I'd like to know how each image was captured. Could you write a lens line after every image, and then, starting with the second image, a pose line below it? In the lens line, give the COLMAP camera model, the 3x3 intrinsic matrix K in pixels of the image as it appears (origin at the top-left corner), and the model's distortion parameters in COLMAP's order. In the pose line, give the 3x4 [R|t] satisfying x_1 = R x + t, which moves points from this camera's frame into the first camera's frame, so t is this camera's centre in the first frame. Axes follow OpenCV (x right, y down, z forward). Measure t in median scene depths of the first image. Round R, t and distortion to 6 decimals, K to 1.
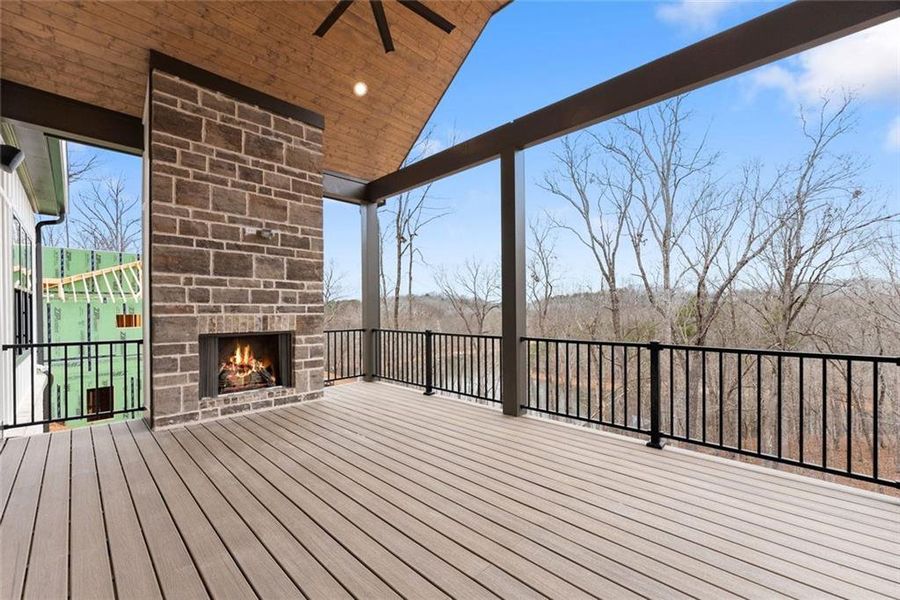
lens RADIAL K [[371.1, 0, 458.8], [0, 371.1, 311.6], [0, 0, 1]] dist [-0.003421, 0.002263]
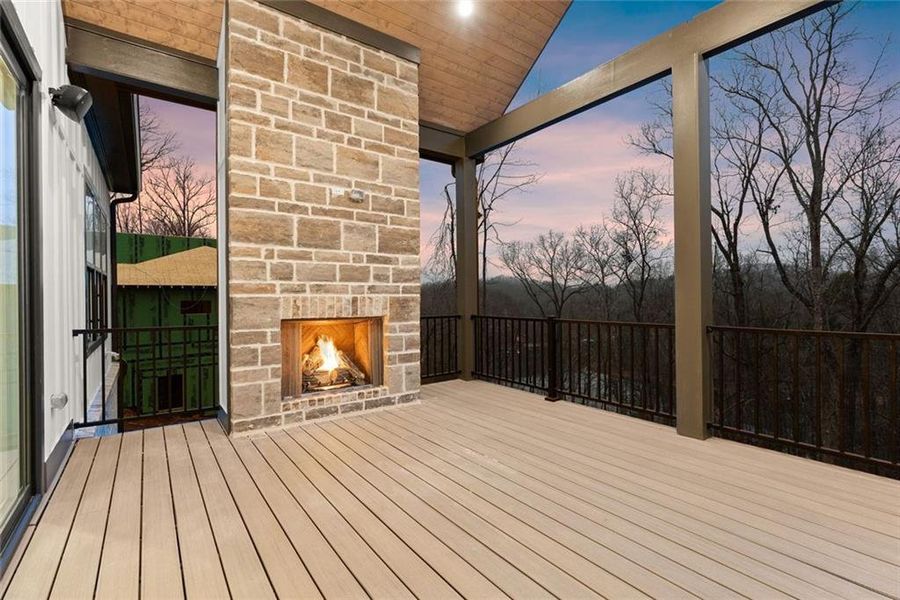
lens RADIAL K [[395.5, 0, 450.3], [0, 395.5, 299.9], [0, 0, 1]] dist [0.005117, 0.000585]
pose [[0.988626, -0.000817, -0.150392, -0.188324], [0.000840, 1.000000, 0.000085, 0.017302], [0.150392, -0.000211, 0.988626, 0.182829]]
